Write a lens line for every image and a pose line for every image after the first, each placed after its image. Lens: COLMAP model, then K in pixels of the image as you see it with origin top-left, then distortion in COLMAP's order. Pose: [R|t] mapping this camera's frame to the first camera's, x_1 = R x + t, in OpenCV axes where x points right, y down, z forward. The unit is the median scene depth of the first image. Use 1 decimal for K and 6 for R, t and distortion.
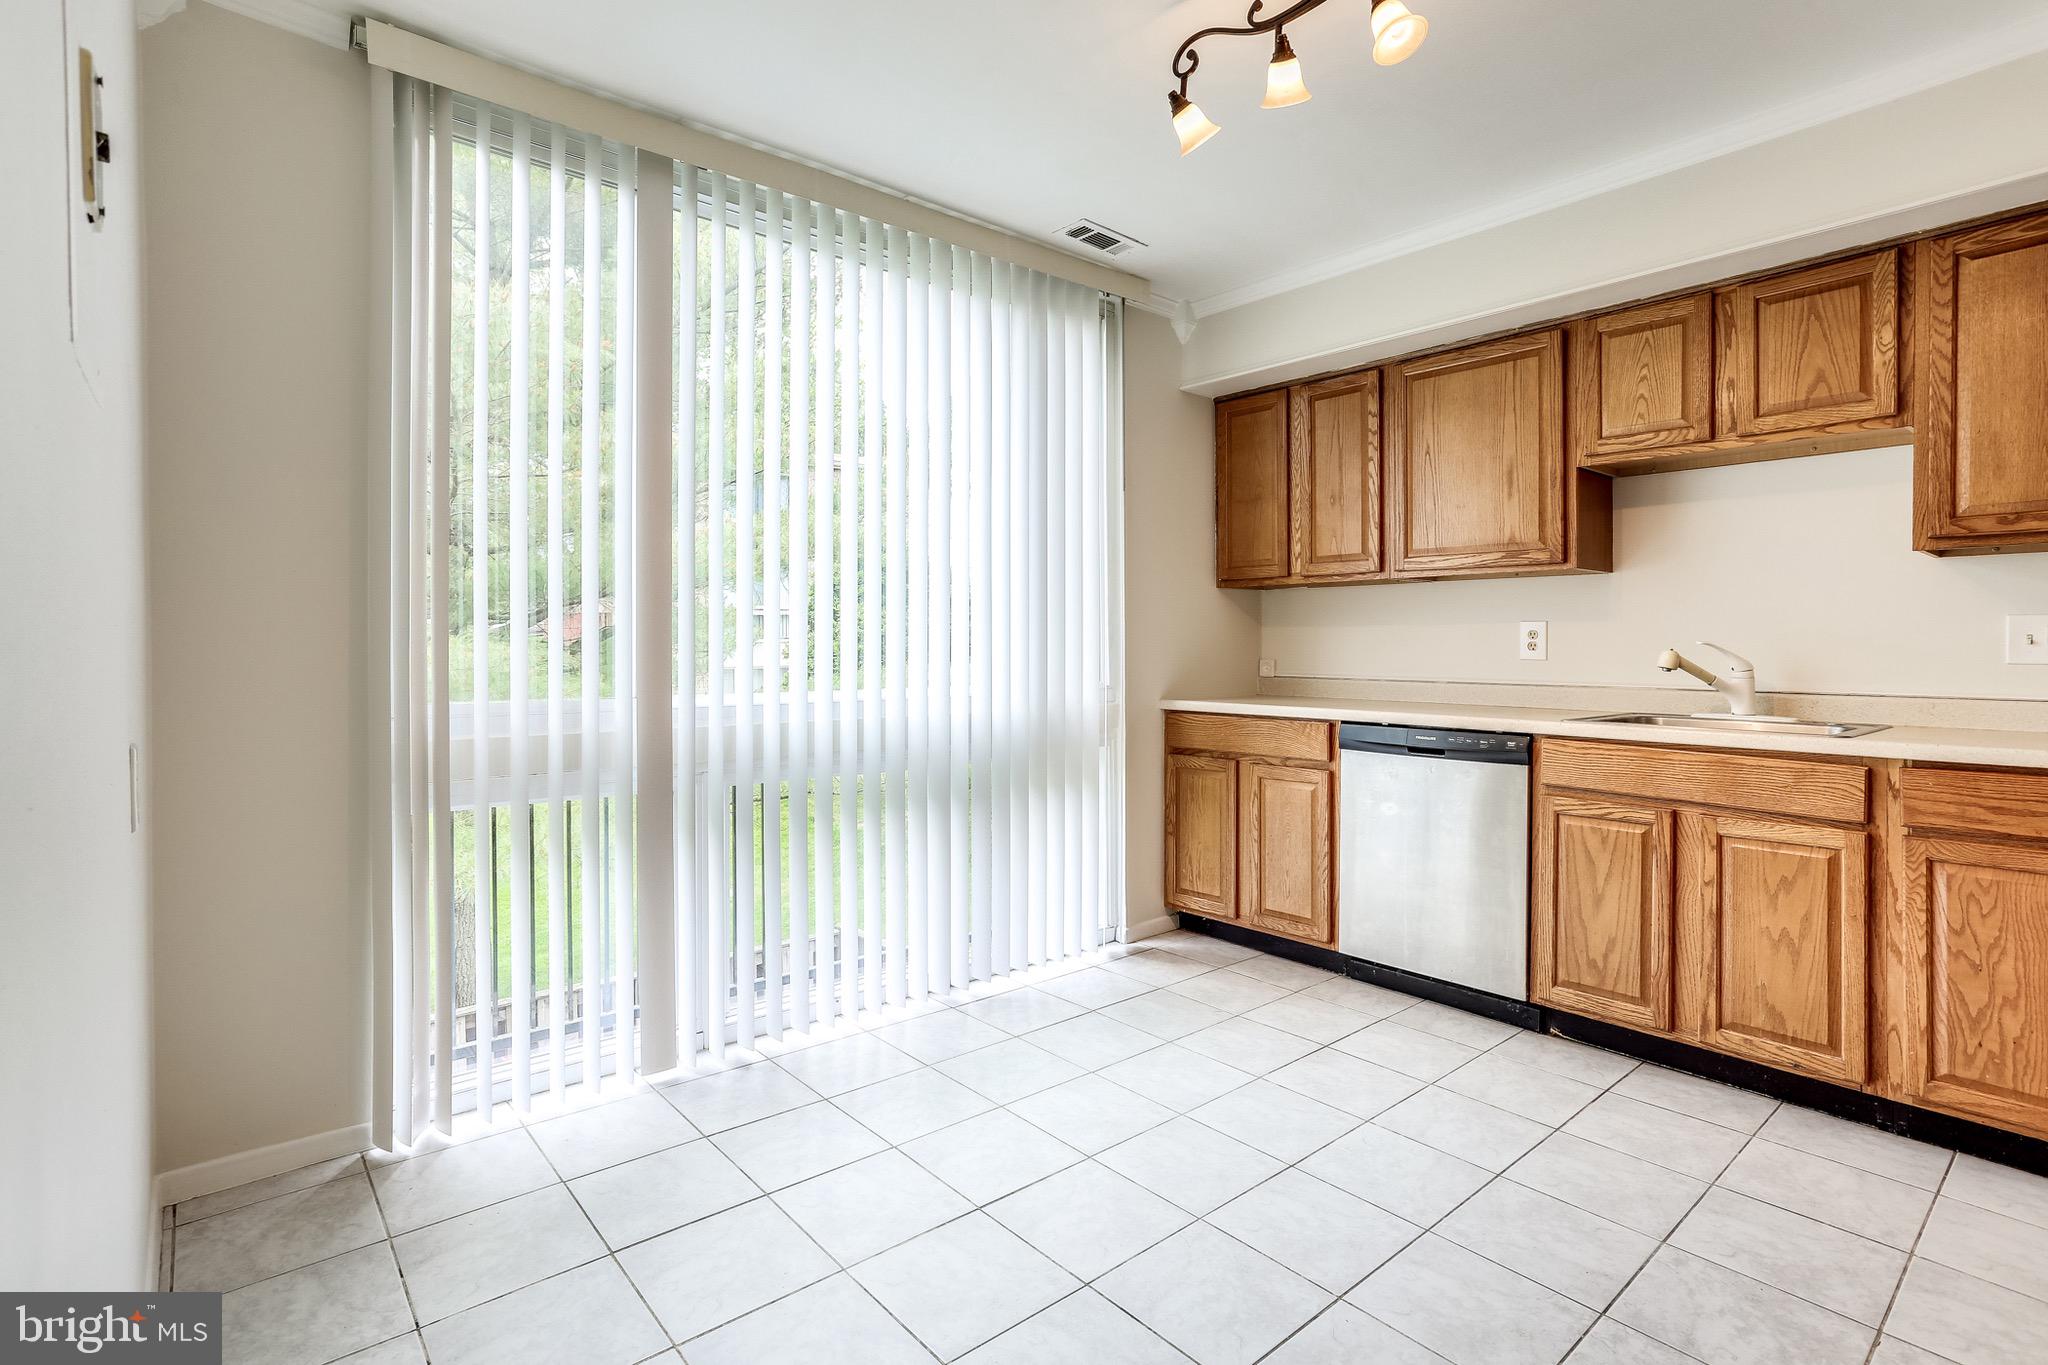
lens RADIAL K [[996.5, 0, 1017.2], [0, 996.5, 647.9], [0, 0, 1]] dist [-0.040034, 0.025558]
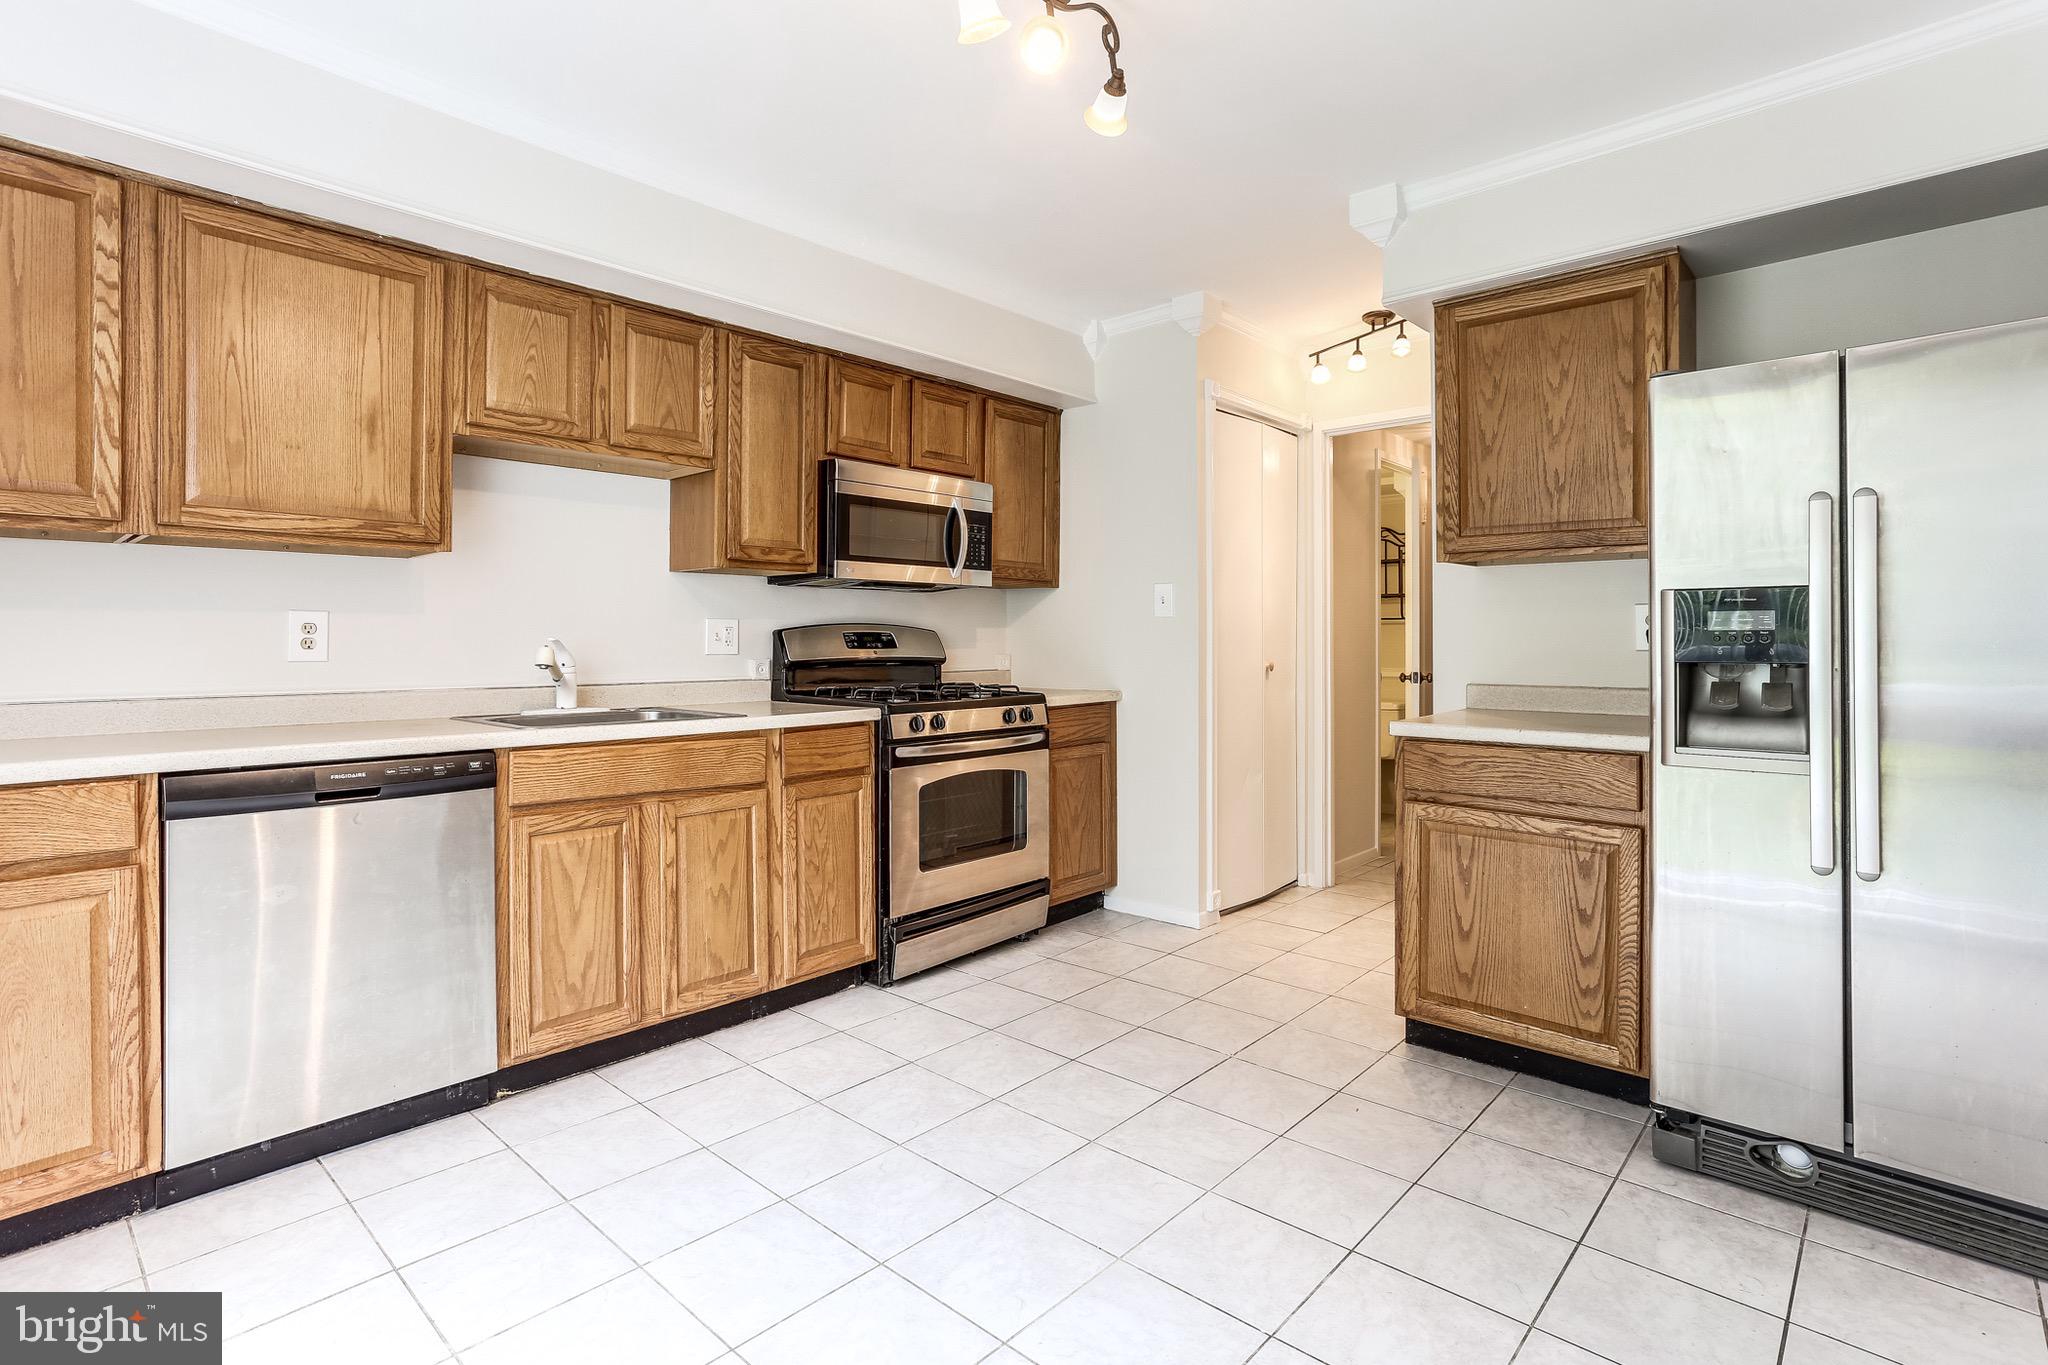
lens RADIAL K [[1007.8, 0, 1015.4], [0, 1007.8, 636.2], [0, 0, 1]] dist [-0.037844, 0.028261]
pose [[-0.124182, 0.000572, 0.992259, -0.375984], [0.002521, 0.999997, -0.000261, -0.006922], [-0.992256, 0.002469, -0.124183, 0.674852]]
